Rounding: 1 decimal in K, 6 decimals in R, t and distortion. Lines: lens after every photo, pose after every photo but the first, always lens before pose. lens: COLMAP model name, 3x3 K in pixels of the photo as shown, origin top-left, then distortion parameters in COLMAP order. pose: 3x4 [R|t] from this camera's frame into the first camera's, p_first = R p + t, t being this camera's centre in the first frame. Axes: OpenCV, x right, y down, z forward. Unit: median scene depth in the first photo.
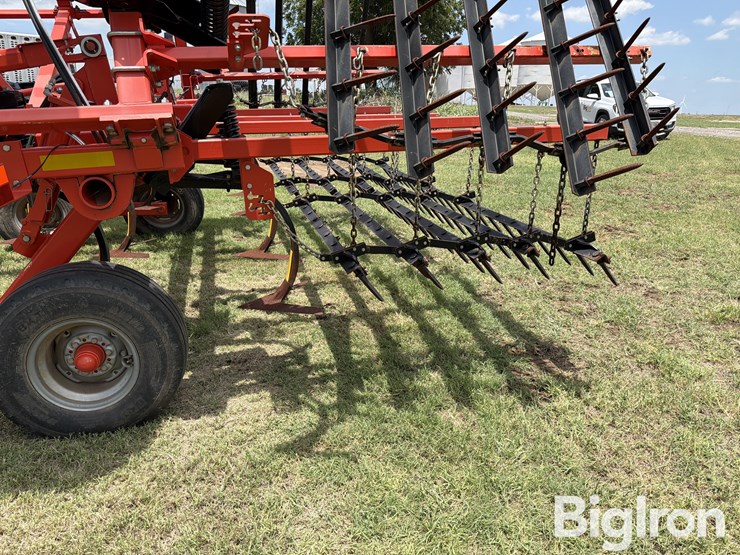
lens RADIAL K [[506.2, 0, 369.4], [0, 506.2, 274.8], [0, 0, 1]] dist [0.037659, -0.054870]
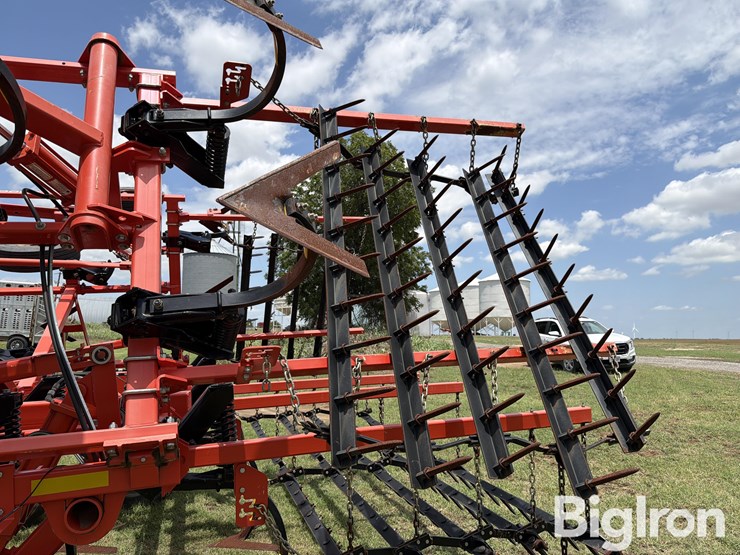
lens RADIAL K [[506.2, 0, 366.4], [0, 506.2, 279.3], [0, 0, 1]] dist [0.037659, -0.054870]
pose [[0.998729, -0.011863, 0.048993, -0.045812], [0.031155, 0.909327, -0.414913, -0.133656], [-0.039629, 0.415912, 0.908541, -0.051855]]
